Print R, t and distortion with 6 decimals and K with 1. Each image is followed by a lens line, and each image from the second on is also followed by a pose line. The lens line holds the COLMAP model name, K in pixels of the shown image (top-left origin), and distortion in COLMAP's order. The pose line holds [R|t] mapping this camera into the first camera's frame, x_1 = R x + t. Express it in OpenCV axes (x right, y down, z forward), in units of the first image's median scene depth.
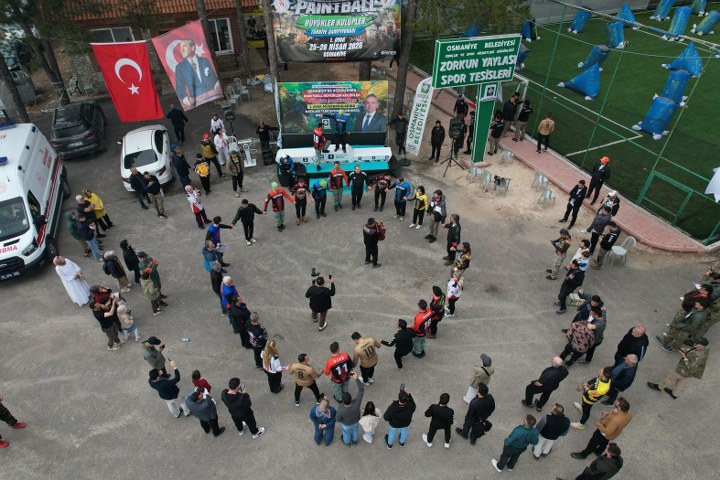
lens RADIAL K [[461.5, 0, 361.9], [0, 461.5, 242.4], [0, 0, 1]] dist [-0.076013, 0.067590]
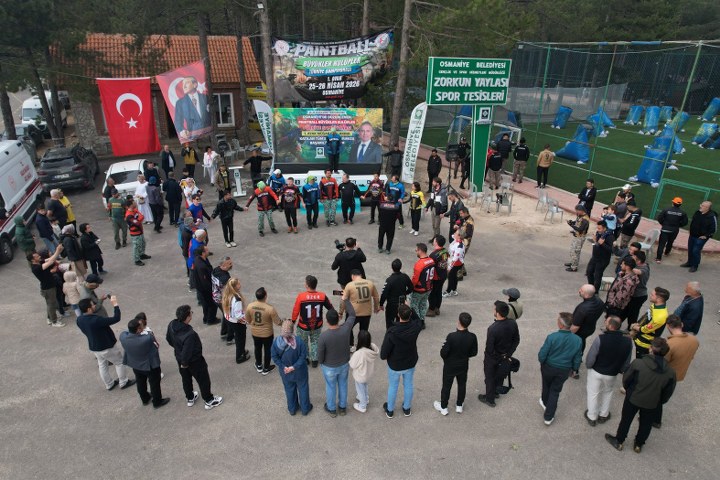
lens RADIAL K [[461.5, 0, 361.9], [0, 461.5, 242.4], [0, 0, 1]] dist [-0.076013, 0.067590]
pose [[0.999948, 0.006419, 0.007922, 0.005057], [-0.003731, 0.953429, -0.301595, 0.253369], [-0.009490, 0.301550, 0.953403, 0.135574]]
